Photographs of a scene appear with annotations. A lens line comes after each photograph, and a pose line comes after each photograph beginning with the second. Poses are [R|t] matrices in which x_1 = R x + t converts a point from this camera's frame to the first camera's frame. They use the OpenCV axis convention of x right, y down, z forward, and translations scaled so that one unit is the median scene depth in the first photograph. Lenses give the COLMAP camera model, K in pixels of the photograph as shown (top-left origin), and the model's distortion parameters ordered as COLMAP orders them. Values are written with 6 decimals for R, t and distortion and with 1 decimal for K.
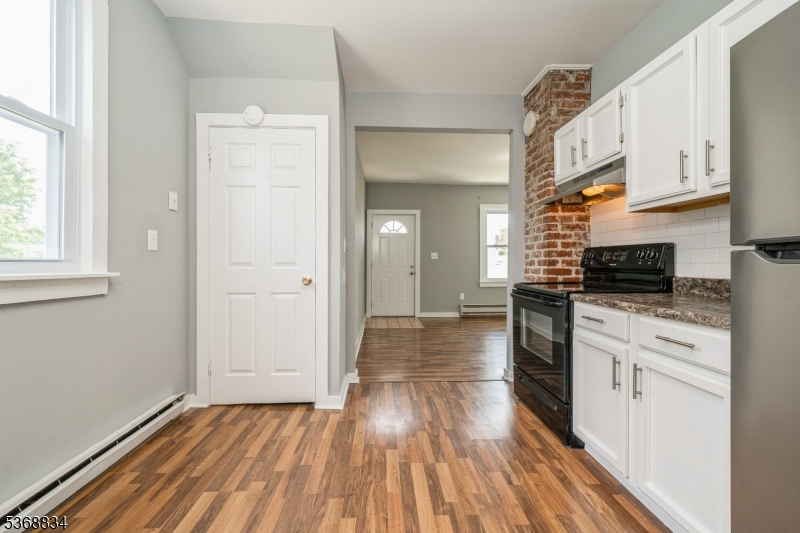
lens RADIAL K [[330.1, 0, 393.3], [0, 330.1, 263.0], [0, 0, 1]] dist [0.001777, 0.000352]
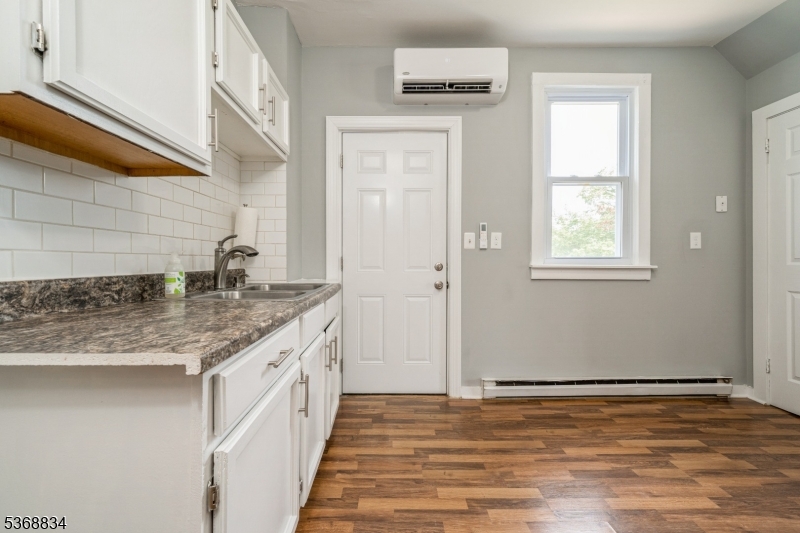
lens RADIAL K [[330.1, 0, 393.3], [0, 330.1, 263.0], [0, 0, 1]] dist [0.001777, 0.000352]
pose [[-0.036993, 0.006485, -0.999294, 0.703568], [0.003749, 0.999973, 0.006350, 0.004020], [0.999308, -0.003511, -0.037017, -0.108532]]
